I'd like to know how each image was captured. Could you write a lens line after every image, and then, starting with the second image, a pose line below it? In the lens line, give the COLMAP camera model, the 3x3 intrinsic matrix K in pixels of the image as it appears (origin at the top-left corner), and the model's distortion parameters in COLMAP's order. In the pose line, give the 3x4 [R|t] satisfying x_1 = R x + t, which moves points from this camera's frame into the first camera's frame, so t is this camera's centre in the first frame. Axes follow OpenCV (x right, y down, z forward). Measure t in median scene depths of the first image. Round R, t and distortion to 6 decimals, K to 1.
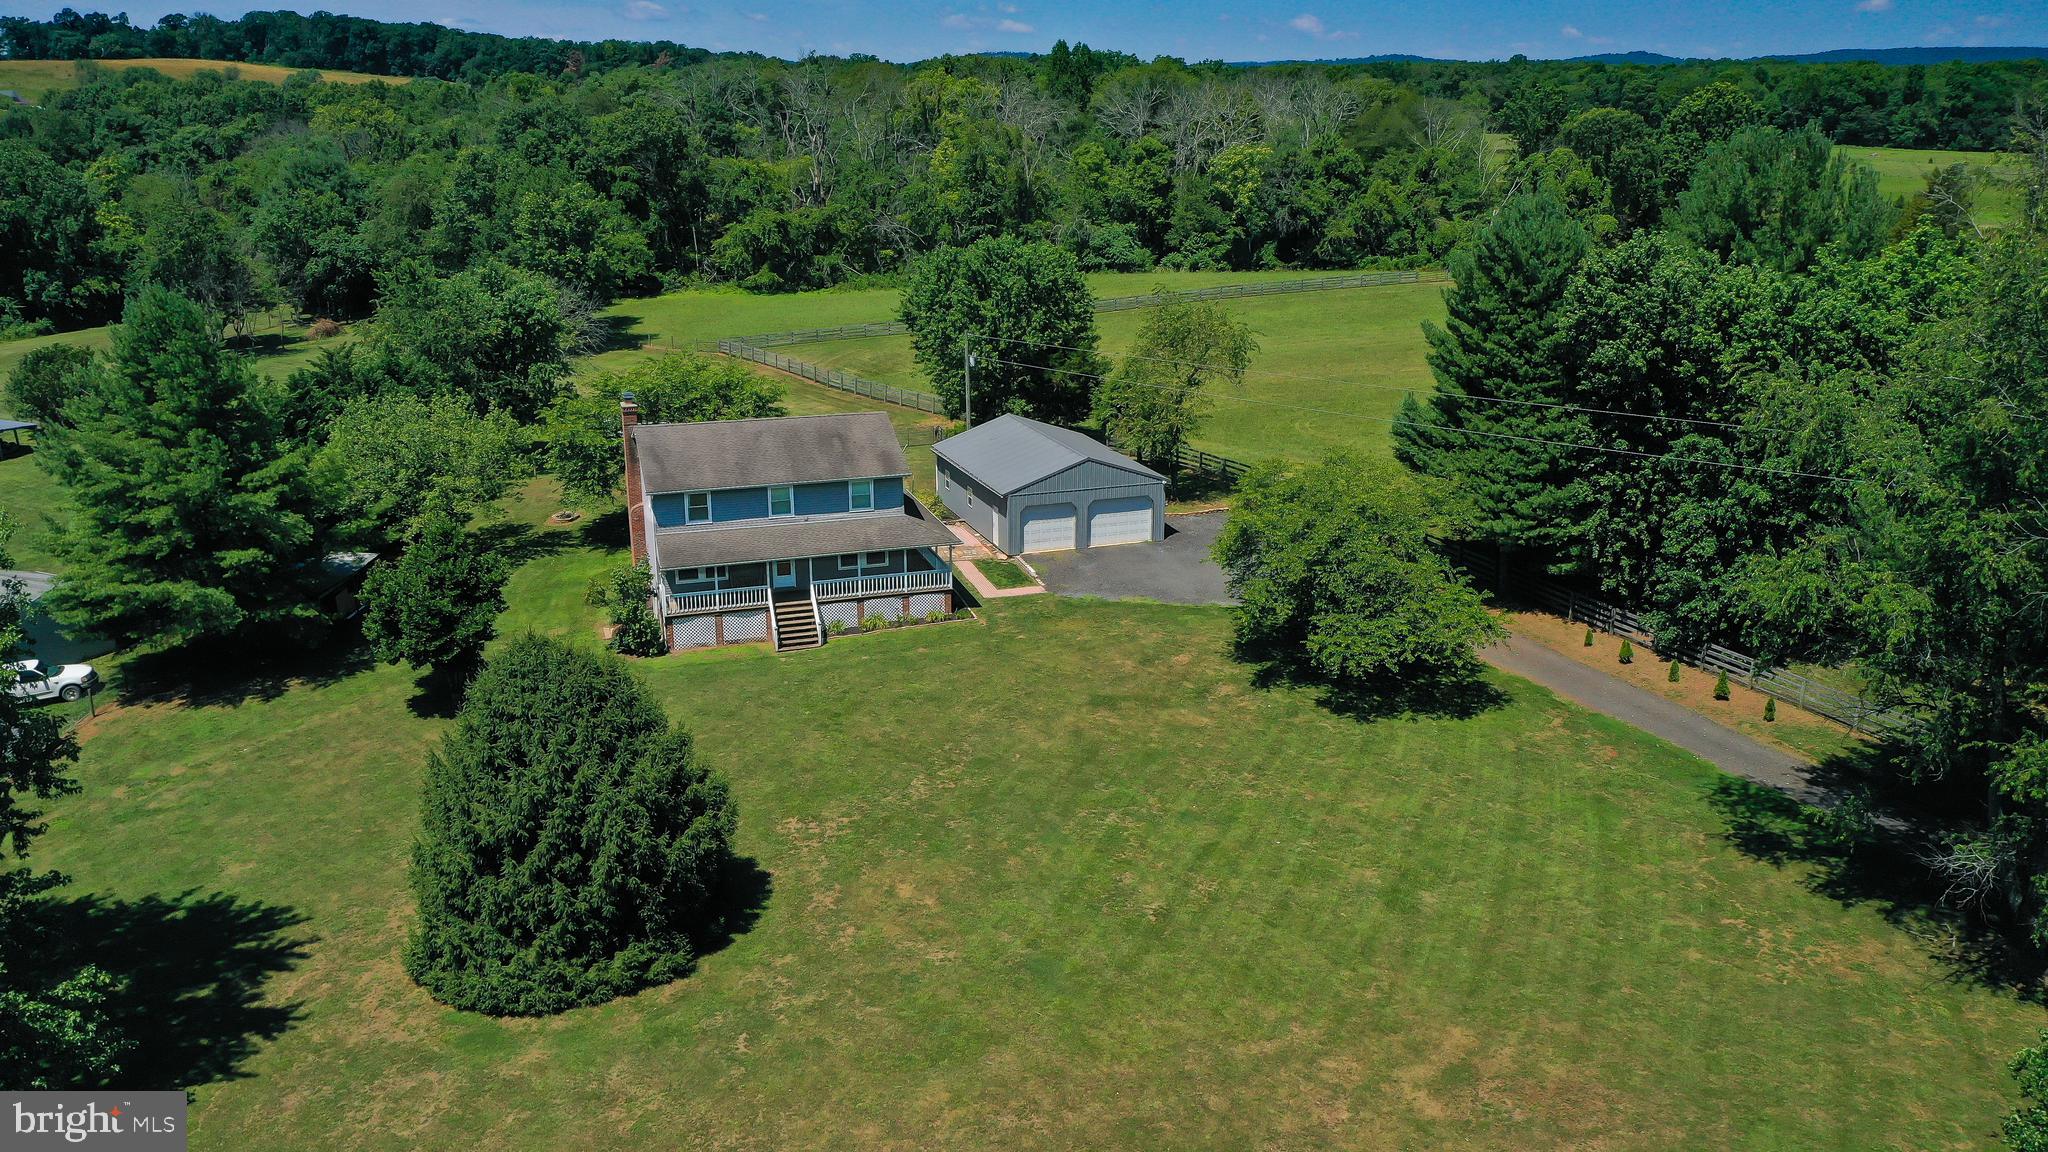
lens RADIAL K [[1699.3, 0, 1027.6], [0, 1699.3, 573.4], [0, 0, 1]] dist [-0.008308, 0.028191]
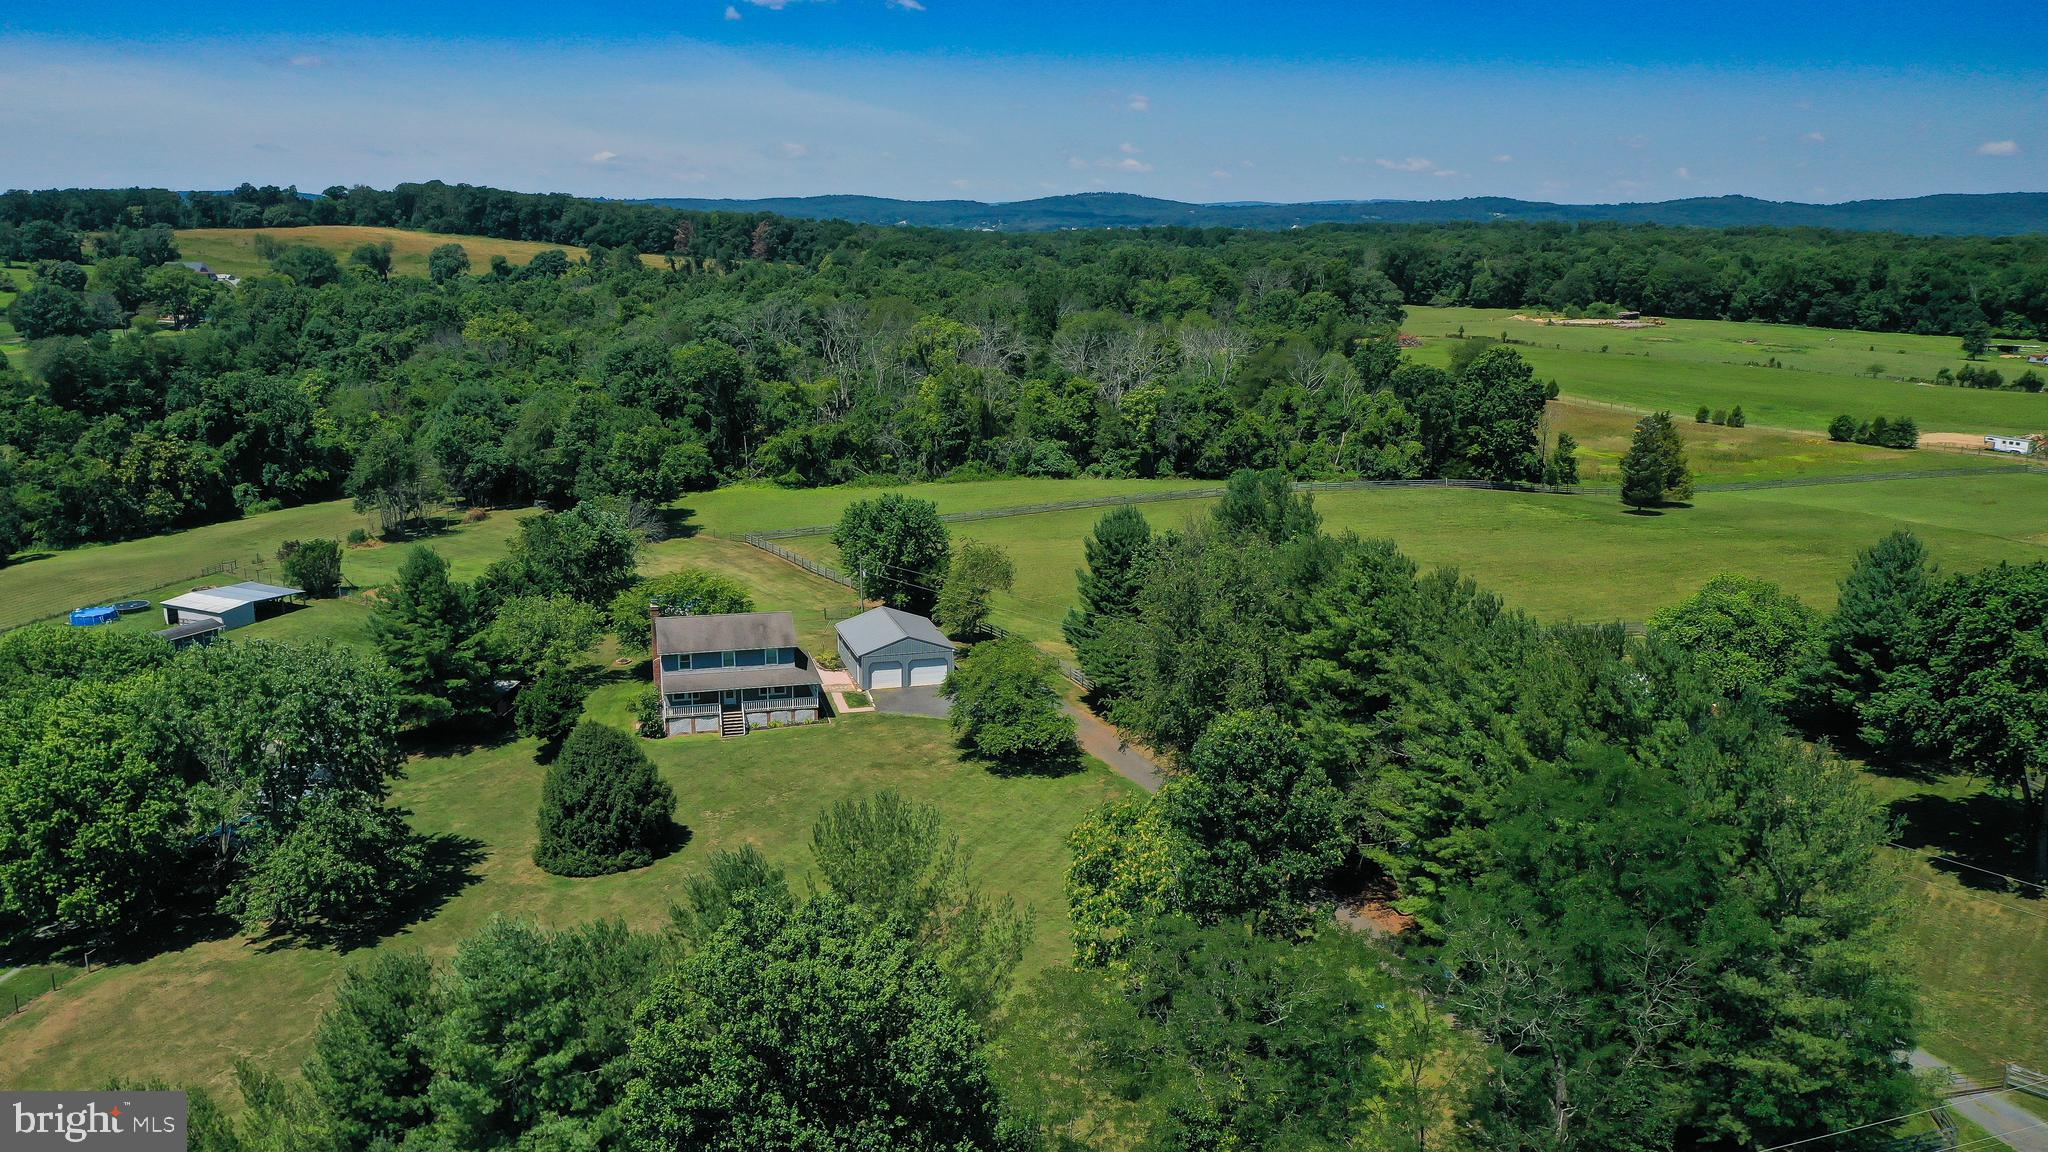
lens RADIAL K [[1699.3, 0, 1021.2], [0, 1699.3, 573.8], [0, 0, 1]] dist [-0.008308, 0.028191]
pose [[0.997958, 0.018467, -0.061149, 0.157582], [-0.022926, 0.997066, -0.073029, -0.003279], [0.059621, 0.074282, 0.995453, -0.470860]]
